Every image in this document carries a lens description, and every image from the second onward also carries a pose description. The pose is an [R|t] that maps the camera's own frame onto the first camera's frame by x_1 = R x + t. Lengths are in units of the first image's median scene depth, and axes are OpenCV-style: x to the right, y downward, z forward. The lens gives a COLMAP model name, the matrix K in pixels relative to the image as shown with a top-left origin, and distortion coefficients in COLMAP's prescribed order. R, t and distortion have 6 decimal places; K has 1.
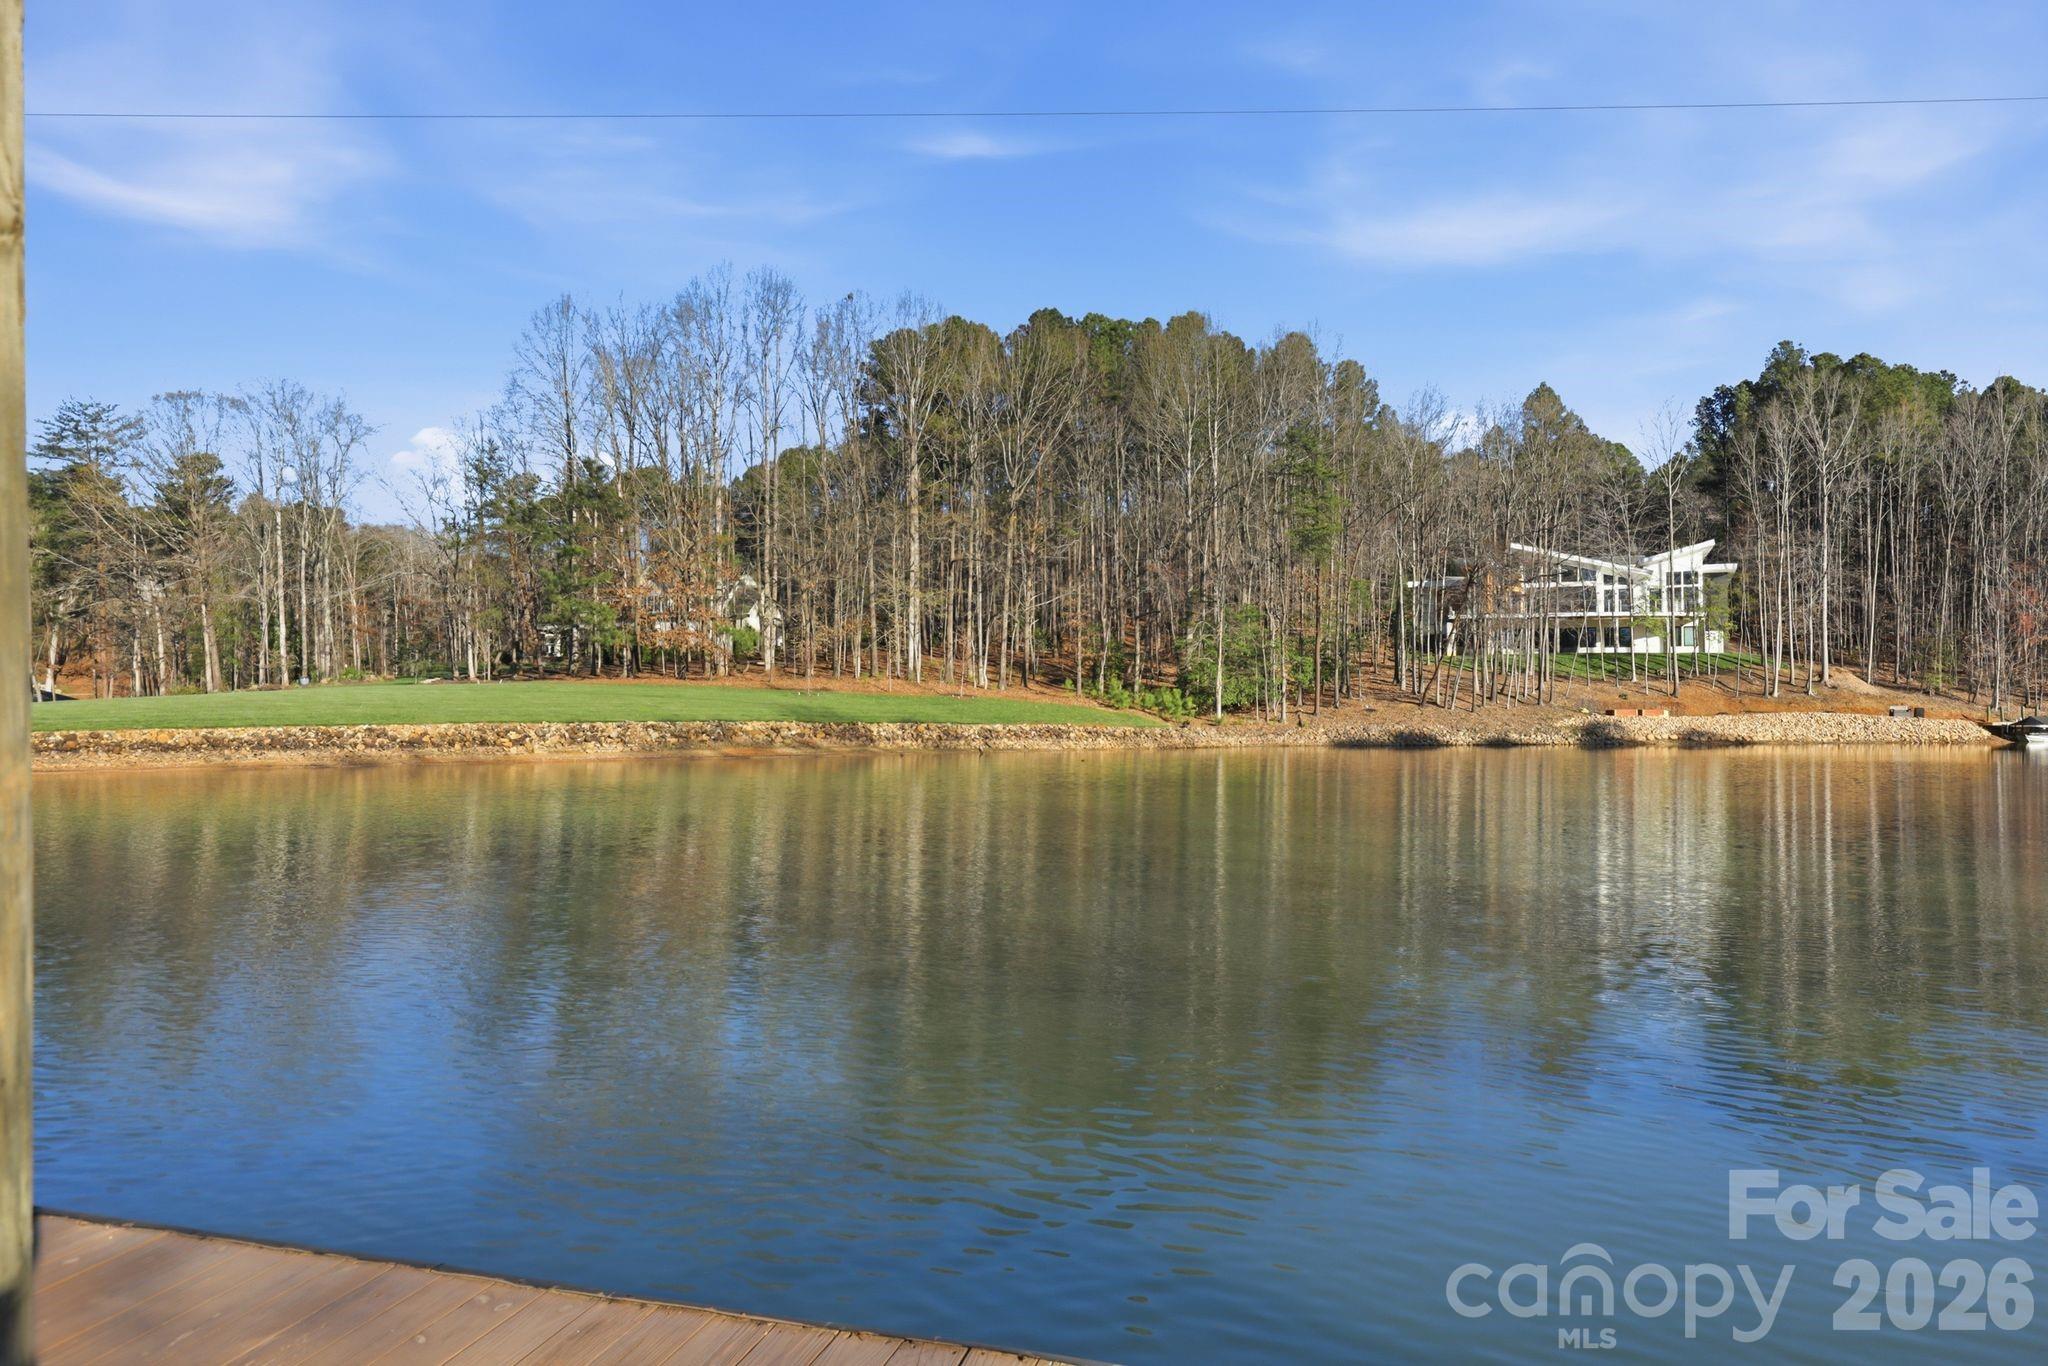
lens RADIAL K [[1233.9, 0, 1041.6], [0, 1233.9, 693.5], [0, 0, 1]] dist [-0.006613, 0.002966]
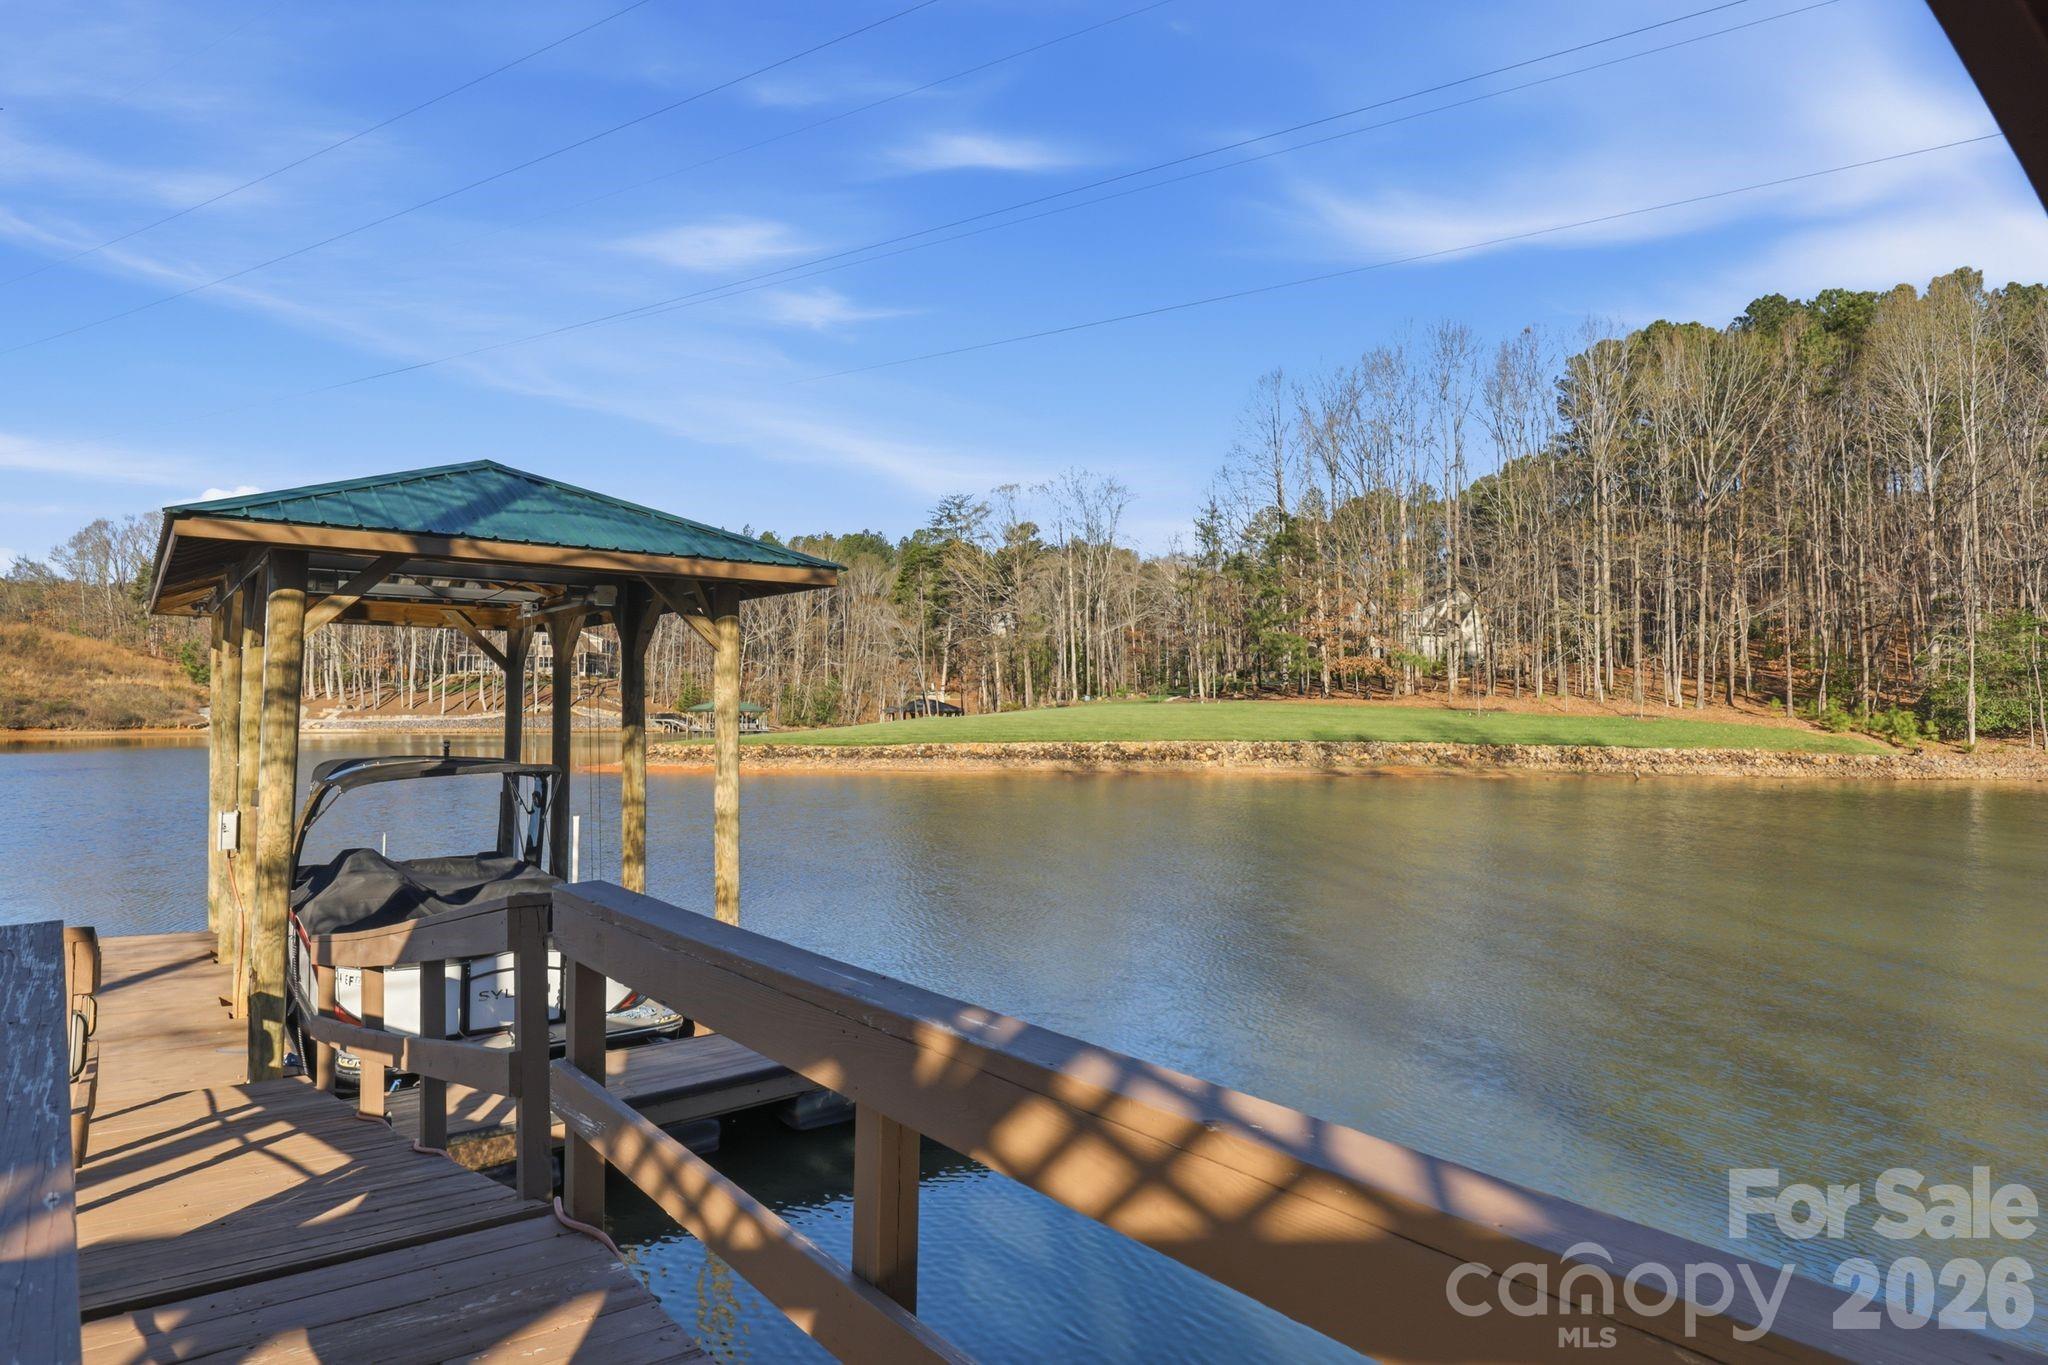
lens RADIAL K [[1233.9, 0, 1053.6], [0, 1233.9, 633.7], [0, 0, 1]] dist [-0.006613, 0.002966]
pose [[0.827189, -0.027036, -0.561273, 0.094464], [0.001011, 0.998912, -0.046627, -0.017725], [0.561923, 0.038002, 0.826316, -0.081012]]
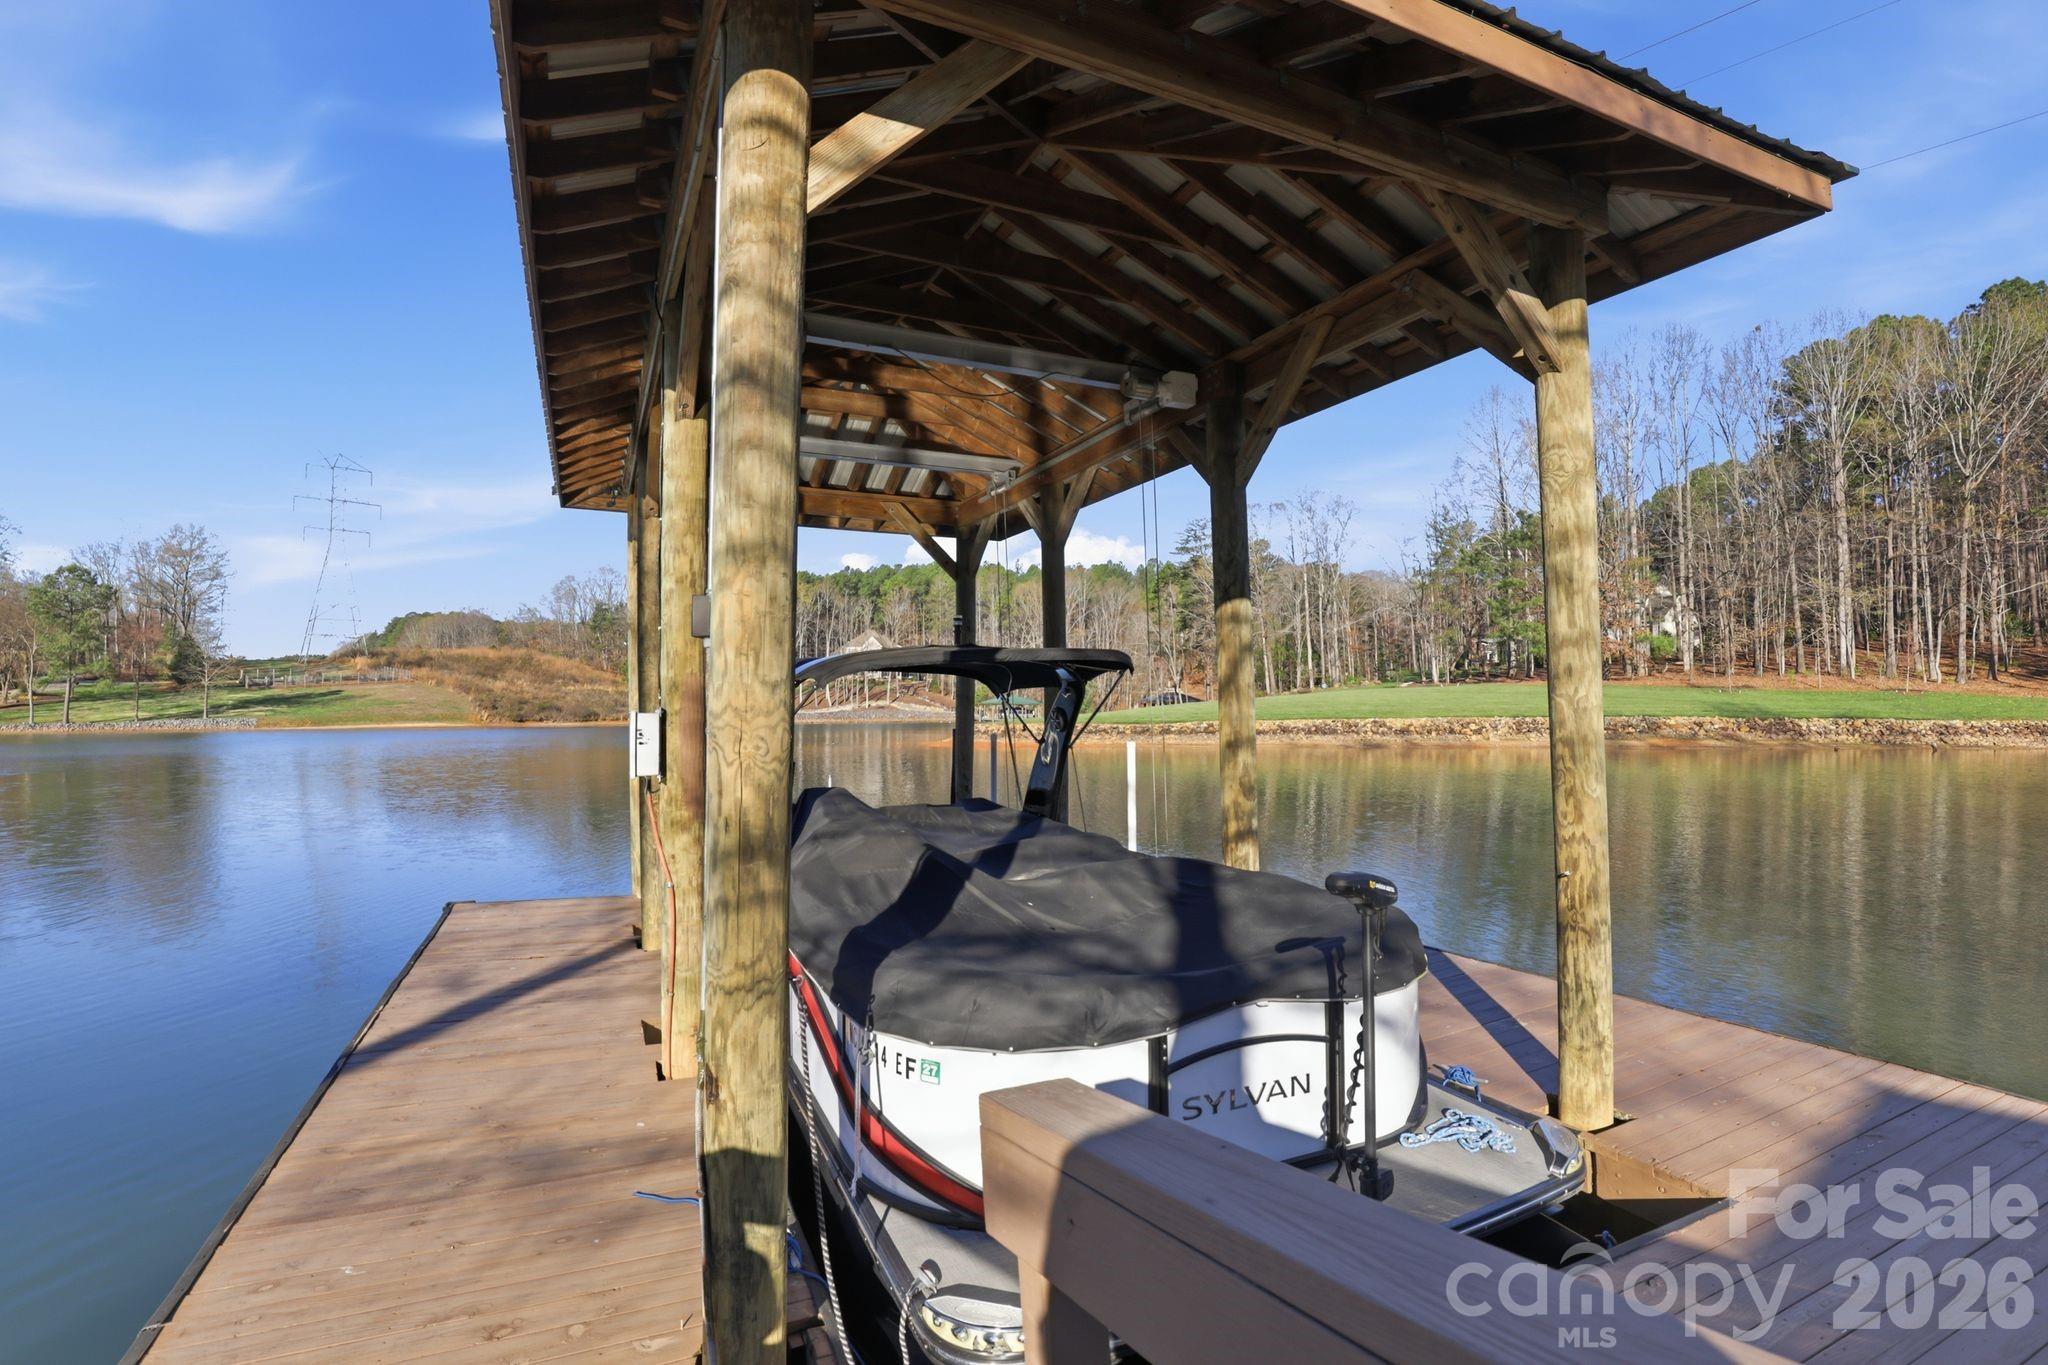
lens RADIAL K [[972.1, 0, 1054.4], [0, 972.1, 659.2], [0, 0, 1]] dist [-0.024224, 0.005073]
pose [[0.700204, -0.035203, -0.713074, 0.004632], [0.014054, 0.999270, -0.035530, -0.005612], [0.713804, 0.014857, 0.700188, -0.043924]]
